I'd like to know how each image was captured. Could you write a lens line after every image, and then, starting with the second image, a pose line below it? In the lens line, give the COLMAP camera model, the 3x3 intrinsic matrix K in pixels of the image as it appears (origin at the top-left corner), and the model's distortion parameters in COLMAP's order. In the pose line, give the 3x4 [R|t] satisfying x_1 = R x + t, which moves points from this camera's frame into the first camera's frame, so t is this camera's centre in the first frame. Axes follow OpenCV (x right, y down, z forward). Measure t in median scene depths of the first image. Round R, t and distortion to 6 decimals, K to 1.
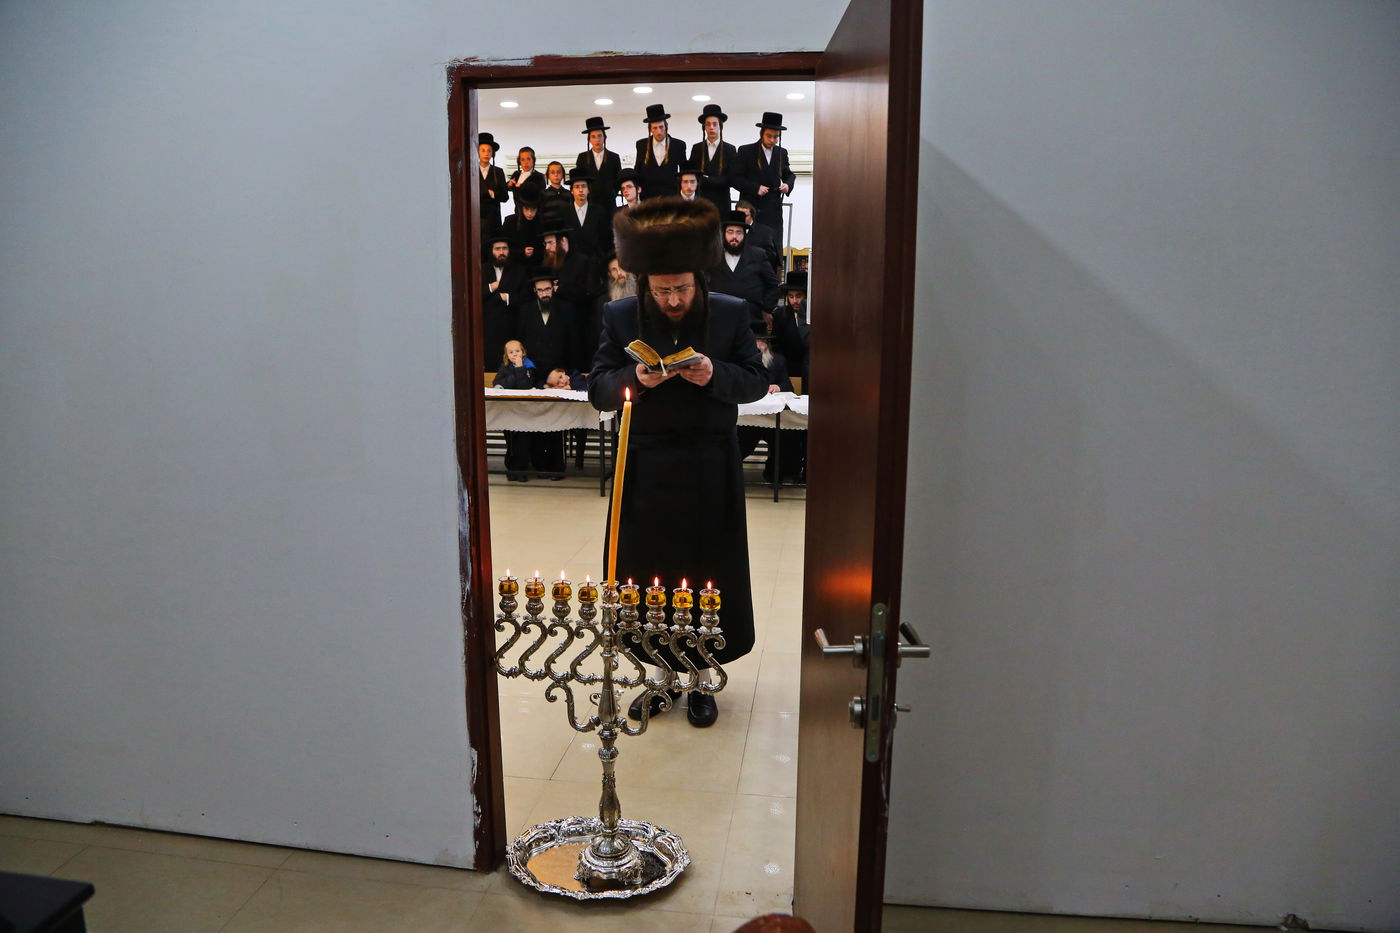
lens RADIAL K [[1025.7, 0, 700.0], [0, 1025.7, 466.5], [0, 0, 1]] dist [-0.097635, 0.000573]
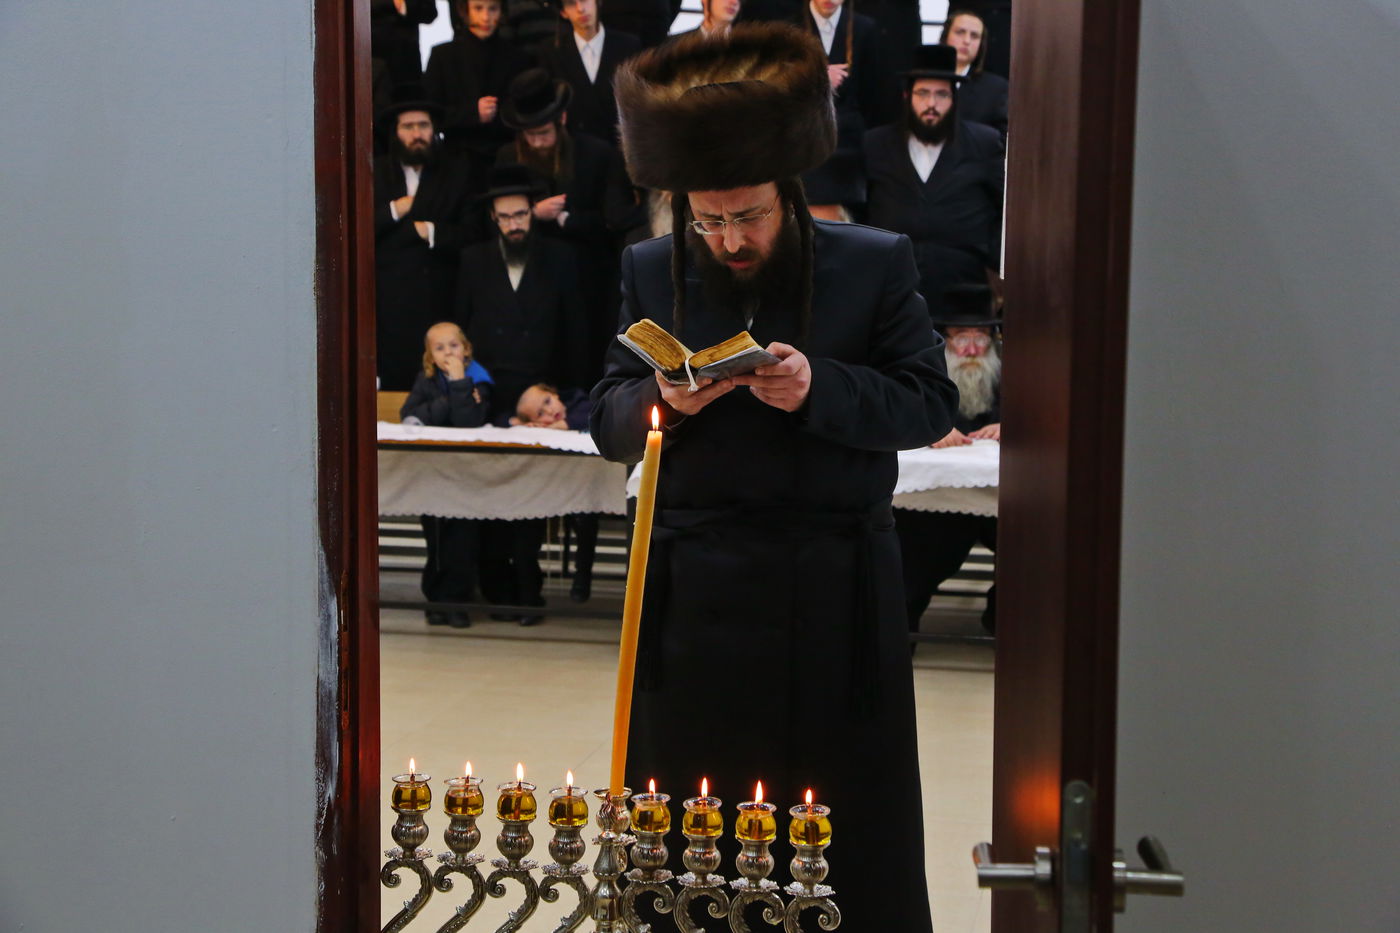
lens RADIAL K [[2317.5, 0, 700.0], [0, 2317.5, 466.5], [0, 0, 1]] dist [0.304015, -0.030498]
pose [[0.997222, 0.013670, -0.073218, 0.036387], [-0.018488, 0.997679, -0.065532, 0.029388], [0.072153, 0.066703, 0.995161, -0.149306]]
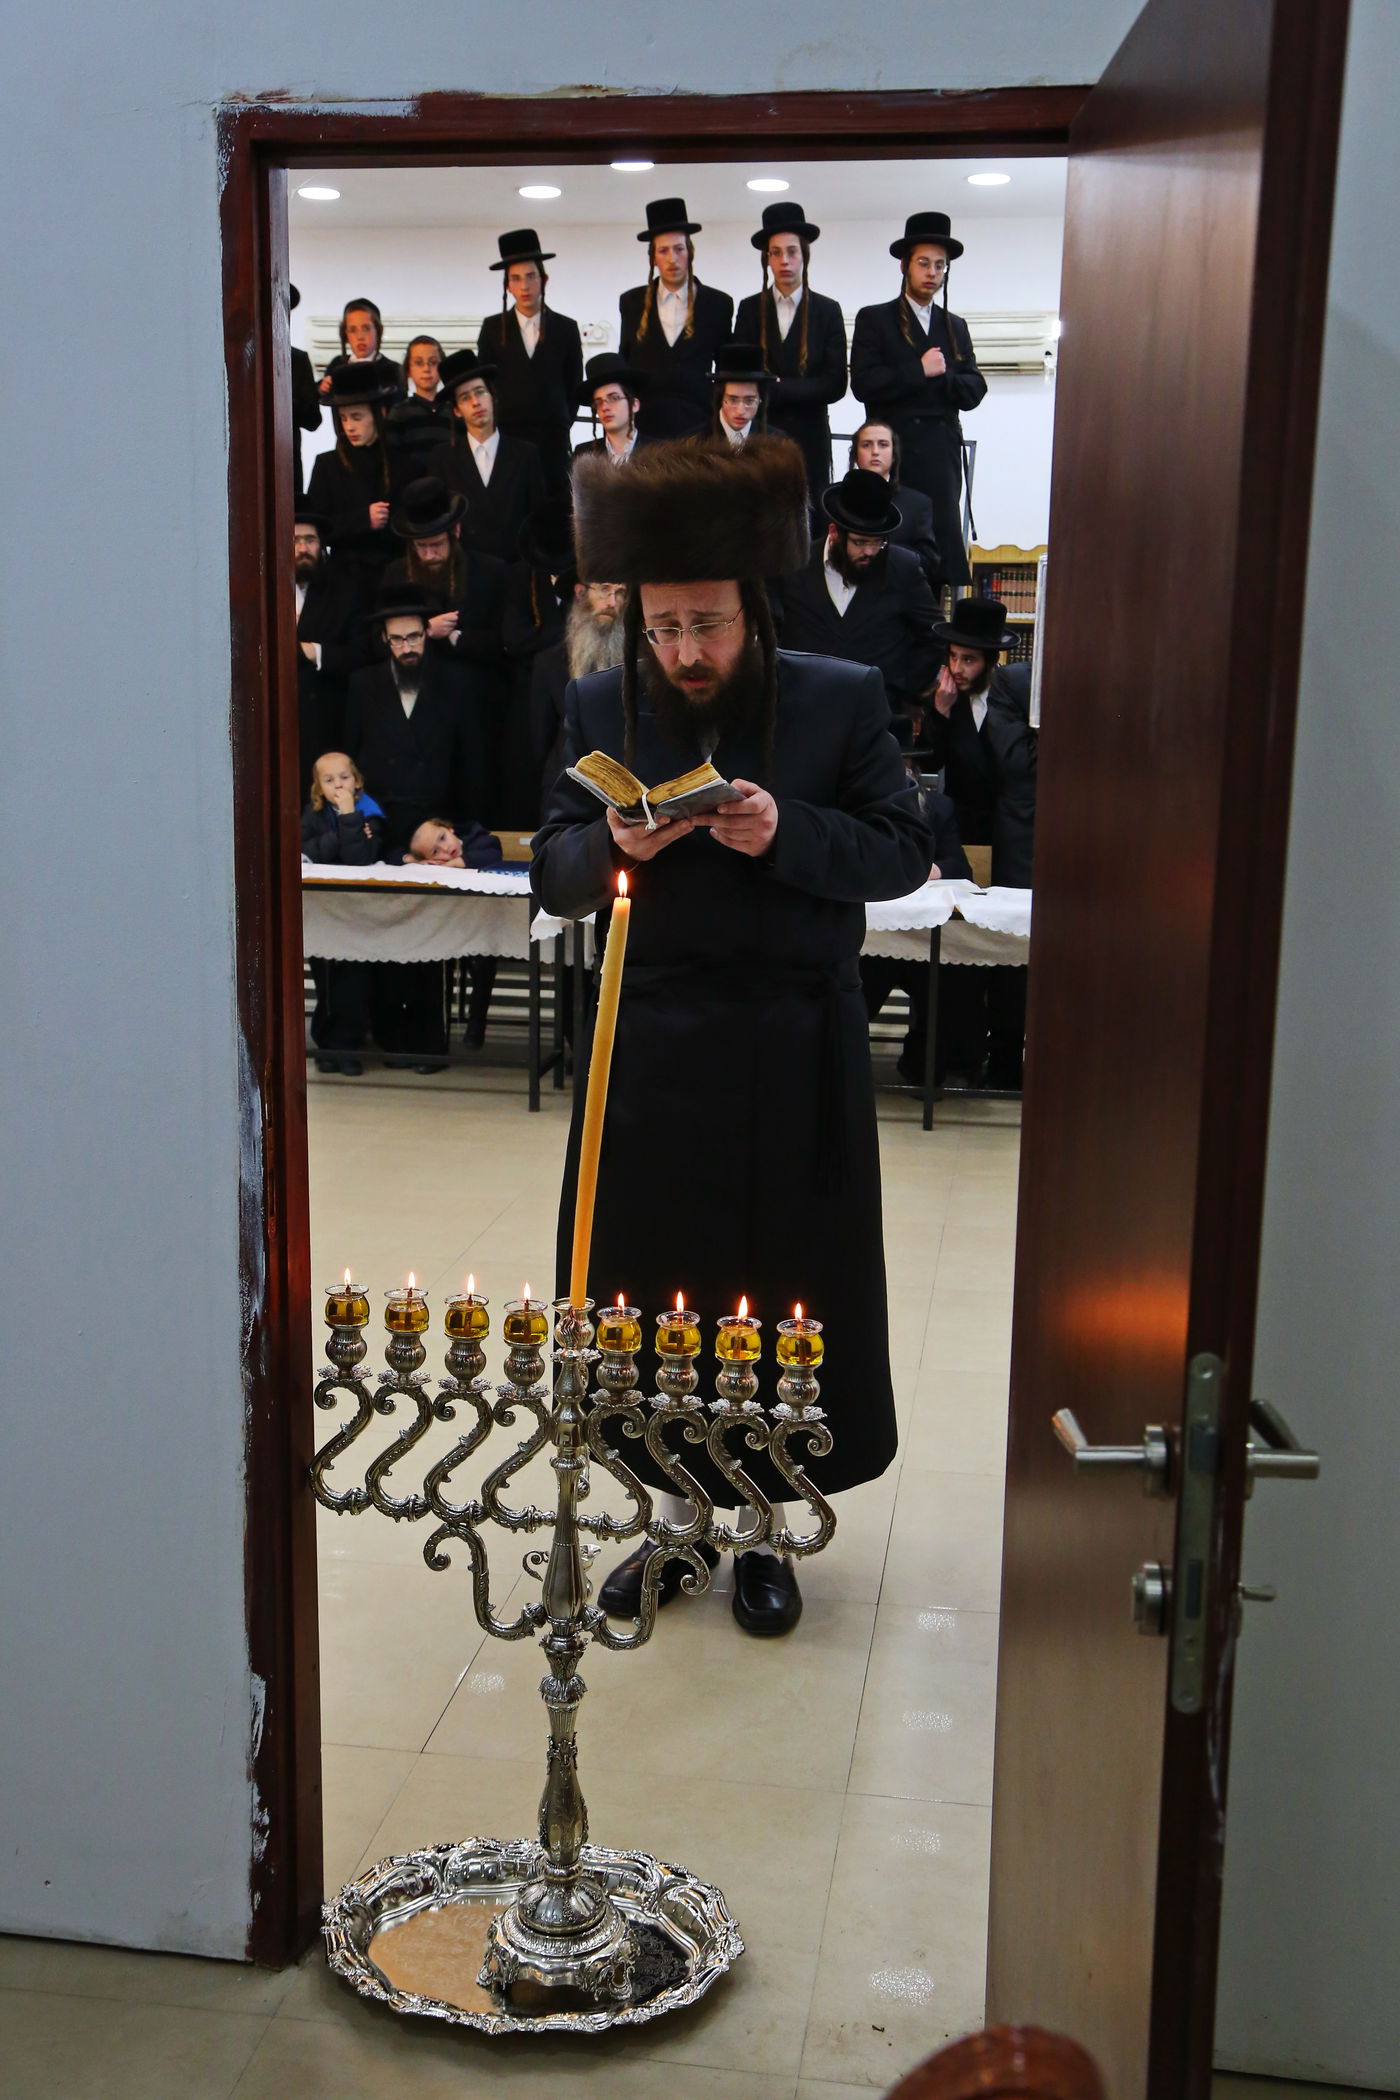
lens RADIAL K [[2348.7, 0, 680.2], [0, 2348.7, 1068.3], [0, 0, 1]] dist [0.063859, 0.021078]
pose [[0.999535, 0.015368, -0.026325, -0.016660], [-0.015132, 0.999844, 0.009143, 0.001533], [0.026461, -0.008741, 0.999612, -0.023216]]
